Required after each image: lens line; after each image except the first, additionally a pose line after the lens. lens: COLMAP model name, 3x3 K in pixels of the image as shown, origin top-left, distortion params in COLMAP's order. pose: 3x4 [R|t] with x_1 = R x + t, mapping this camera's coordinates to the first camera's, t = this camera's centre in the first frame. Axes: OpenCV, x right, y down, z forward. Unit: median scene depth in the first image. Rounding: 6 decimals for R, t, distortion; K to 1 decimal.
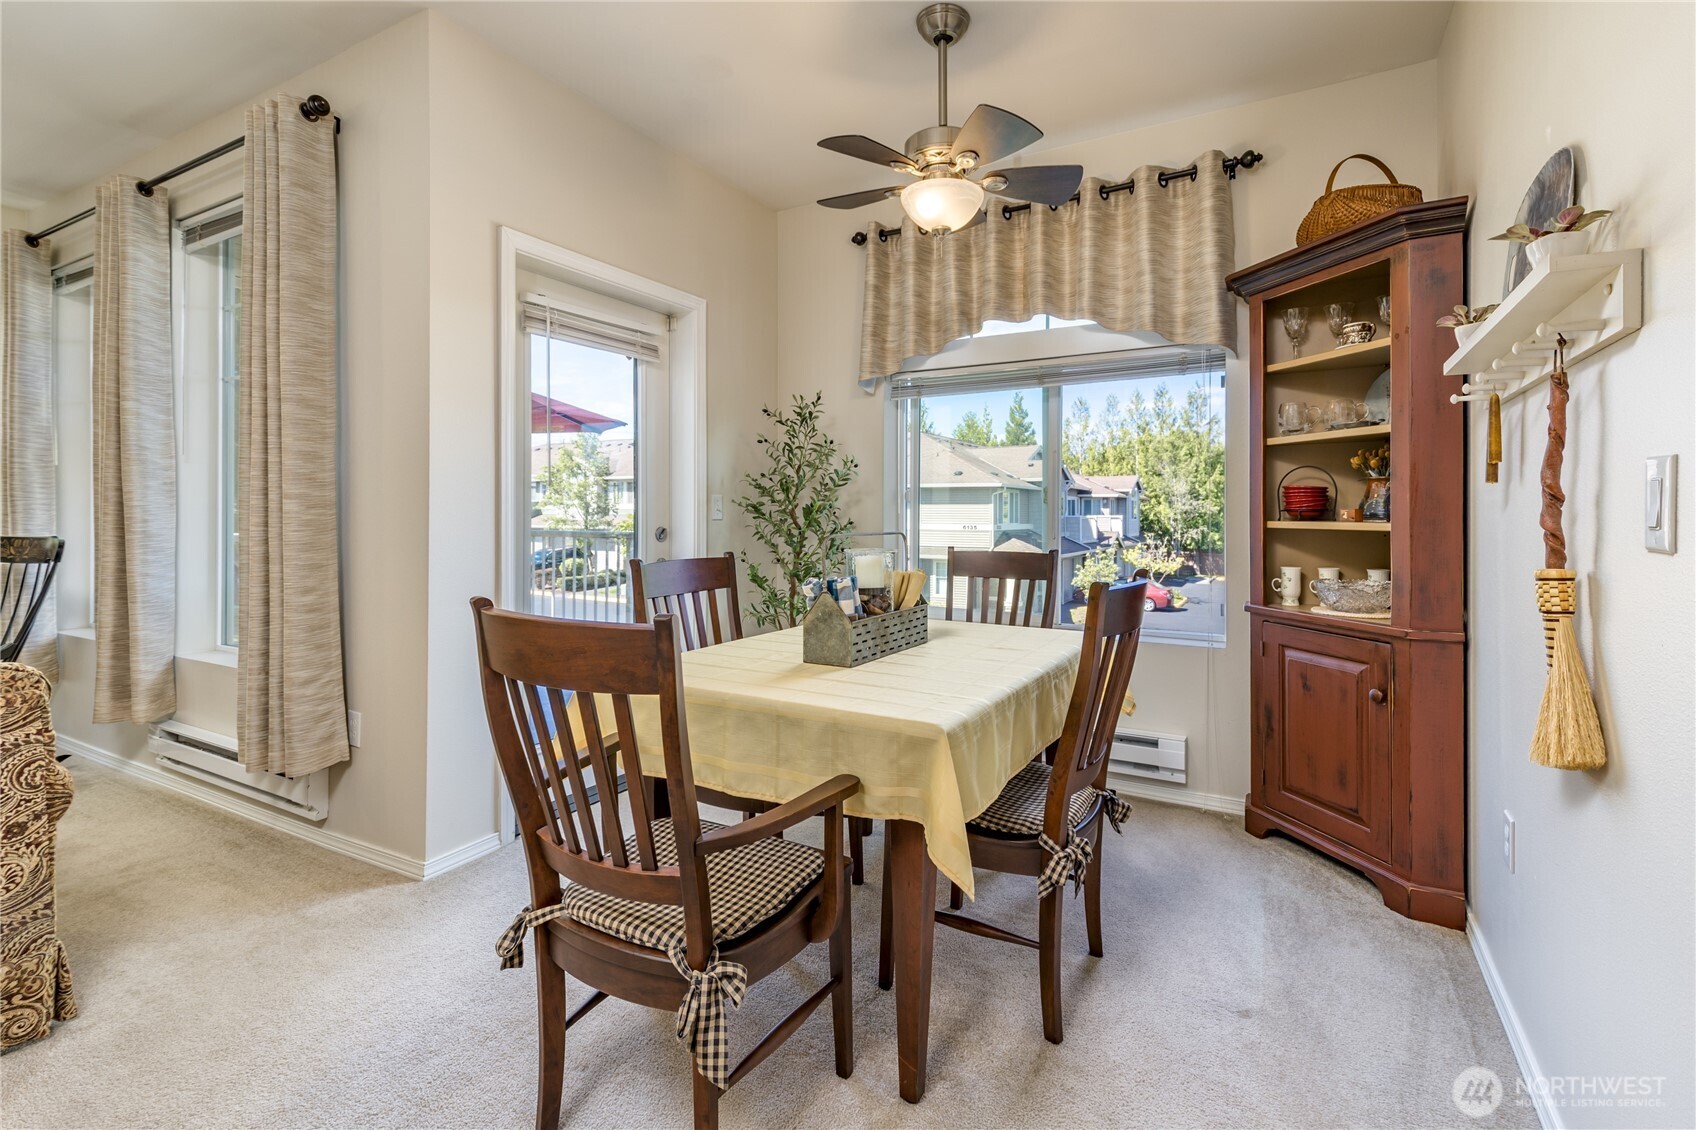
lens RADIAL K [[771.5, 0, 859.7], [0, 771.5, 515.4], [0, 0, 1]] dist [-0.002748, 0.000284]
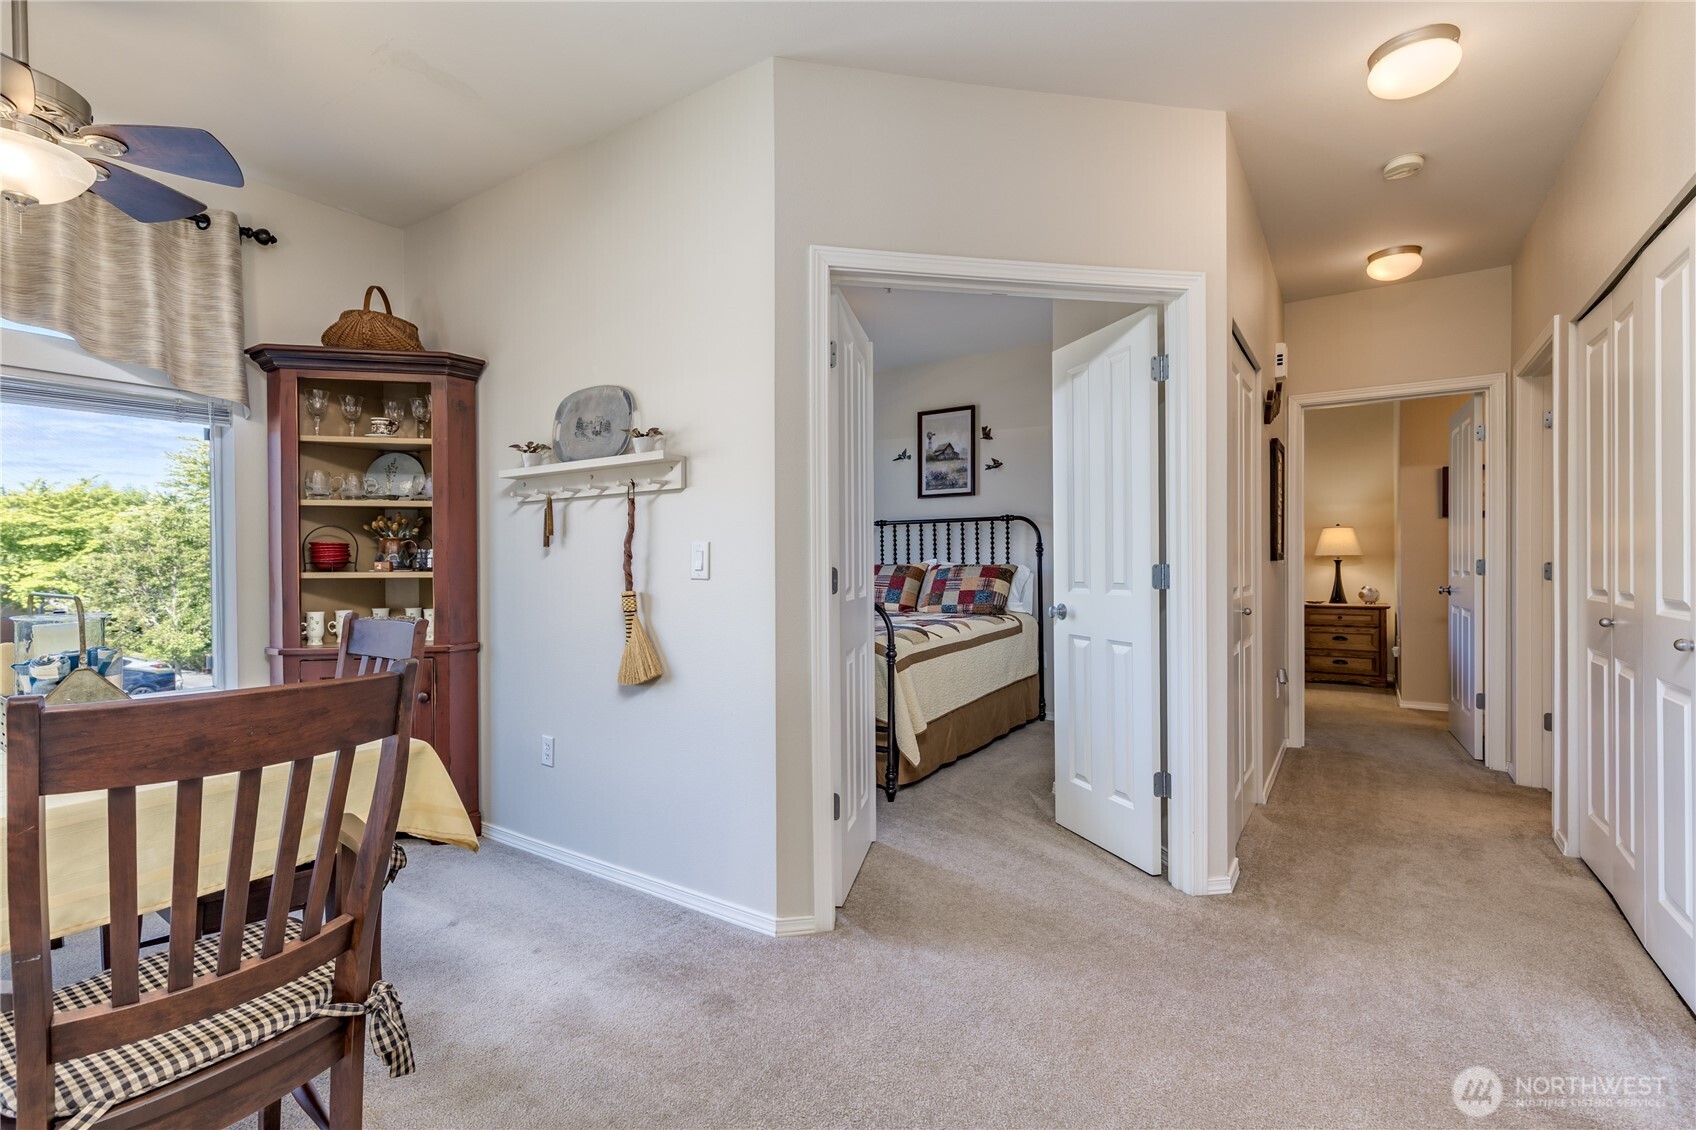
lens RADIAL K [[771.5, 0, 844.9], [0, 771.5, 567.3], [0, 0, 1]] dist [-0.002748, 0.000284]
pose [[0.071055, -0.003289, 0.997467, -0.544431], [0.007540, 0.999968, 0.002760, 0.002376], [-0.997444, 0.007325, 0.071078, 0.123077]]
